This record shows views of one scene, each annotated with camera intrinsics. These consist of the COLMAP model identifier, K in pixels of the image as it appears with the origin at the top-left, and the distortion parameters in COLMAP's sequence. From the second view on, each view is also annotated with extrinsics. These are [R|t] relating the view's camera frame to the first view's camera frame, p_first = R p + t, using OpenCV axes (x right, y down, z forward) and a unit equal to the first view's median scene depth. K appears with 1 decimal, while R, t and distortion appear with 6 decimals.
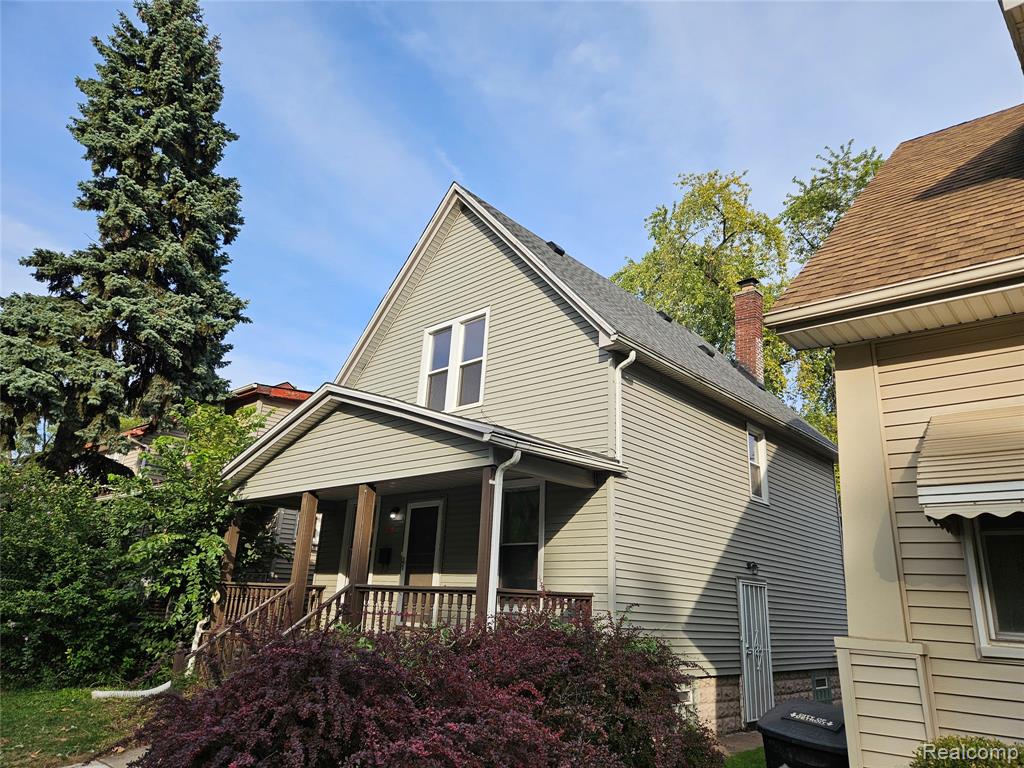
lens RADIAL K [[673.3, 0, 512.0], [0, 673.3, 384.0], [0, 0, 1]] dist [0.046915, -0.001536]
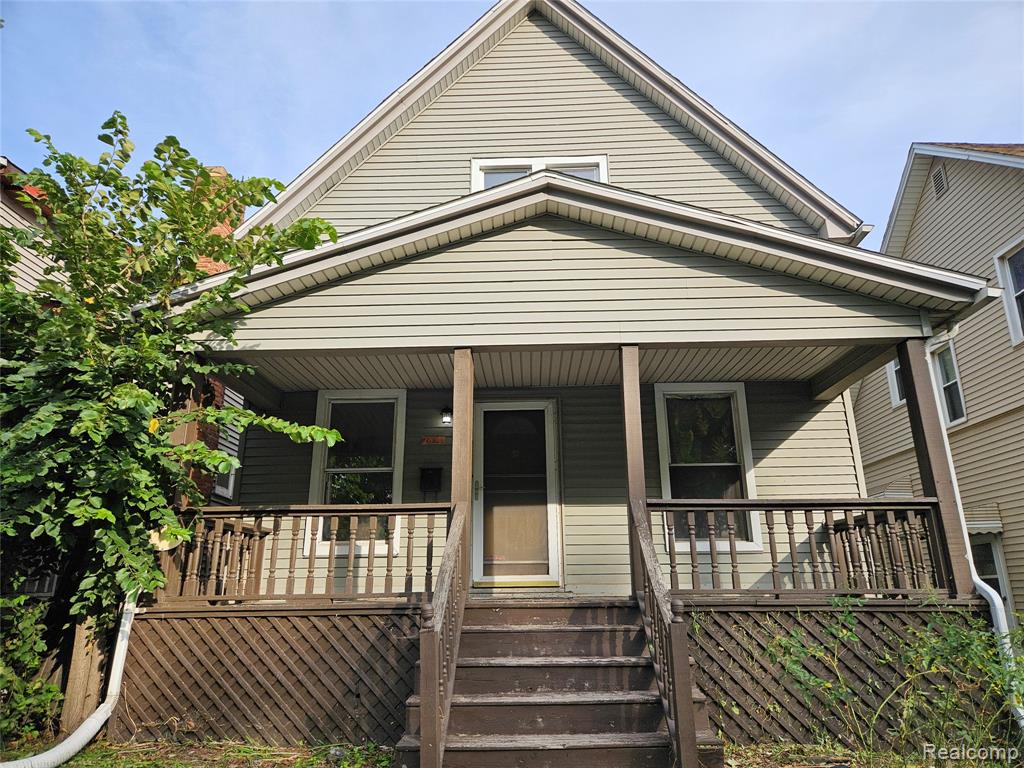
lens RADIAL K [[673.3, 0, 512.0], [0, 673.3, 384.0], [0, 0, 1]] dist [0.046915, -0.001536]
pose [[0.761421, 0.148287, 0.631070, -0.575558], [-0.160293, 0.986324, -0.038362, 0.187996], [-0.628128, -0.071946, 0.774777, 0.492000]]
